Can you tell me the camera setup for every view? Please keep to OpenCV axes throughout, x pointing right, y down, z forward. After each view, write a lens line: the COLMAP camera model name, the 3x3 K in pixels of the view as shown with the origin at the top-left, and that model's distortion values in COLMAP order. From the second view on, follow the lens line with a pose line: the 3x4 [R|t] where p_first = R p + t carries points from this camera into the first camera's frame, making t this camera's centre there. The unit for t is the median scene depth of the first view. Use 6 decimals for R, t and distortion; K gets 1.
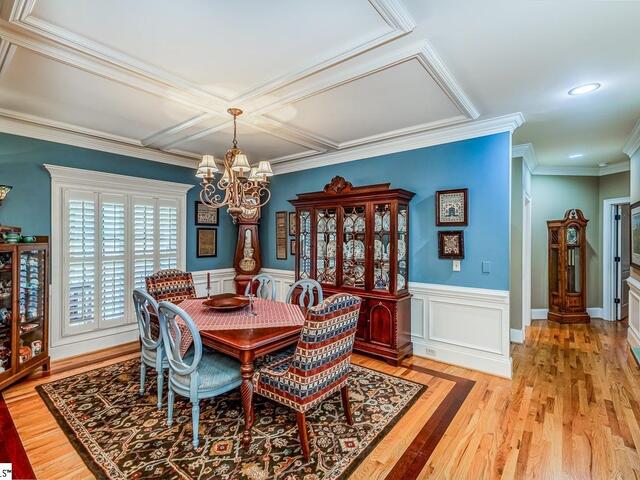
lens RADIAL K [[313.3, 0, 320.0], [0, 313.3, 240.0], [0, 0, 1]] dist [0.002548, 0.000237]
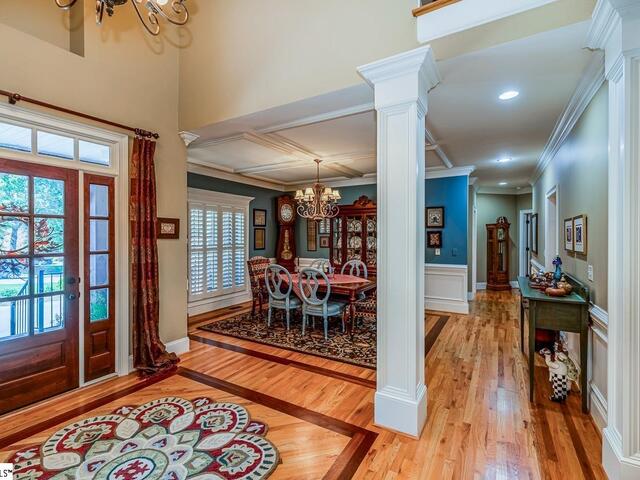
lens RADIAL K [[313.3, 0, 320.0], [0, 313.3, 240.0], [0, 0, 1]] dist [0.002548, 0.000237]
pose [[0.989553, -0.002671, 0.144142, -0.431416], [0.001689, 0.999975, 0.006930, 0.005989], [-0.144157, -0.006614, 0.989533, -0.573209]]
